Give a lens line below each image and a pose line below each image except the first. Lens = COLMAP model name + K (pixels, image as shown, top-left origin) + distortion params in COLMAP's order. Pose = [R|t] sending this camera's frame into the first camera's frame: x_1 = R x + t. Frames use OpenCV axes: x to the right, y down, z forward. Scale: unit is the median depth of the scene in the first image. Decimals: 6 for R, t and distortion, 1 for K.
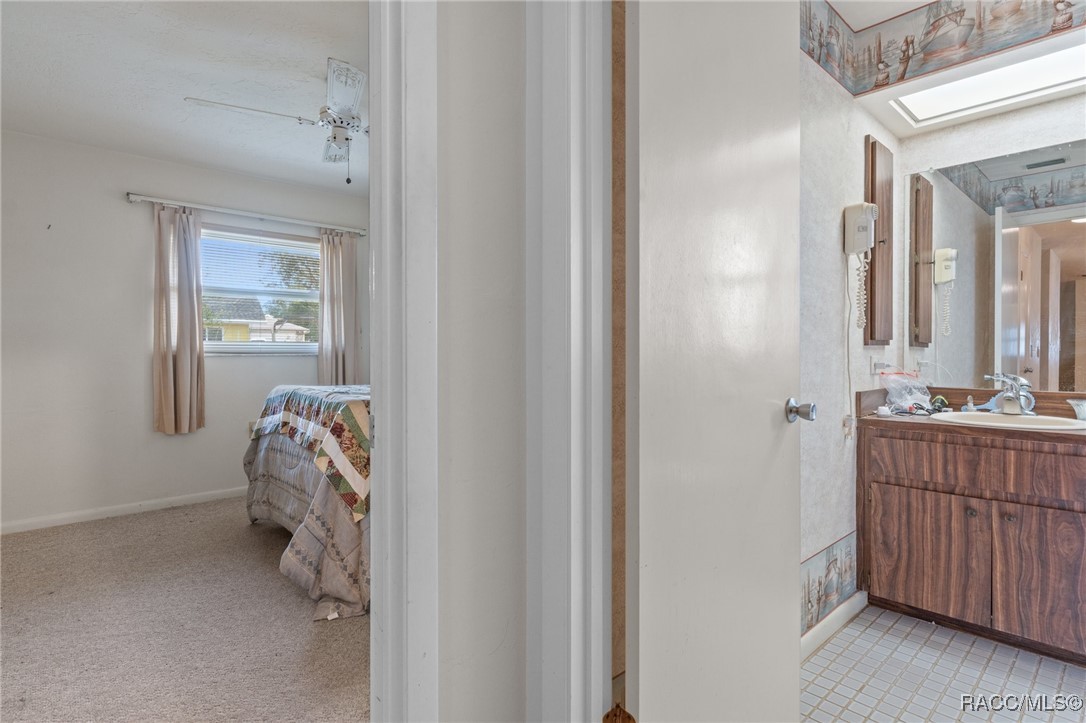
lens RADIAL K [[552.2, 0, 538.0], [0, 552.2, 358.2], [0, 0, 1]] dist [0.002450, 0.000819]
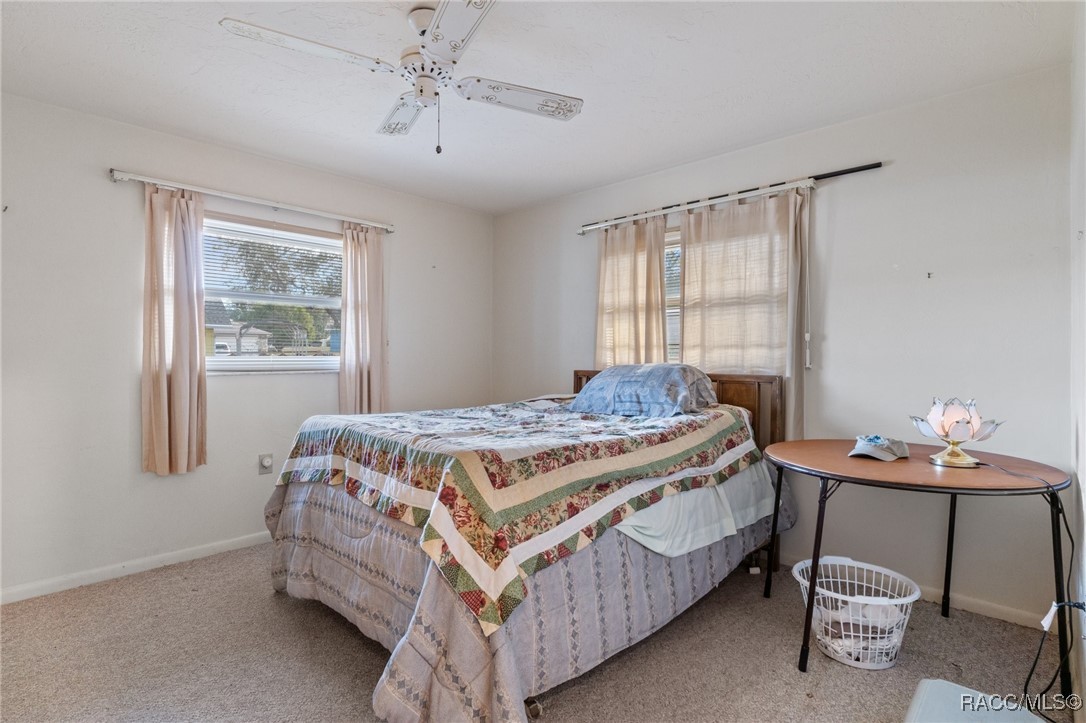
lens RADIAL K [[552.2, 0, 549.5], [0, 552.2, 359.8], [0, 0, 1]] dist [0.002450, 0.000819]
pose [[0.997843, 0.002722, 0.065586, -0.211696], [-0.002169, 0.999961, -0.008507, -0.028331], [-0.065607, 0.008346, 0.997811, 0.219487]]
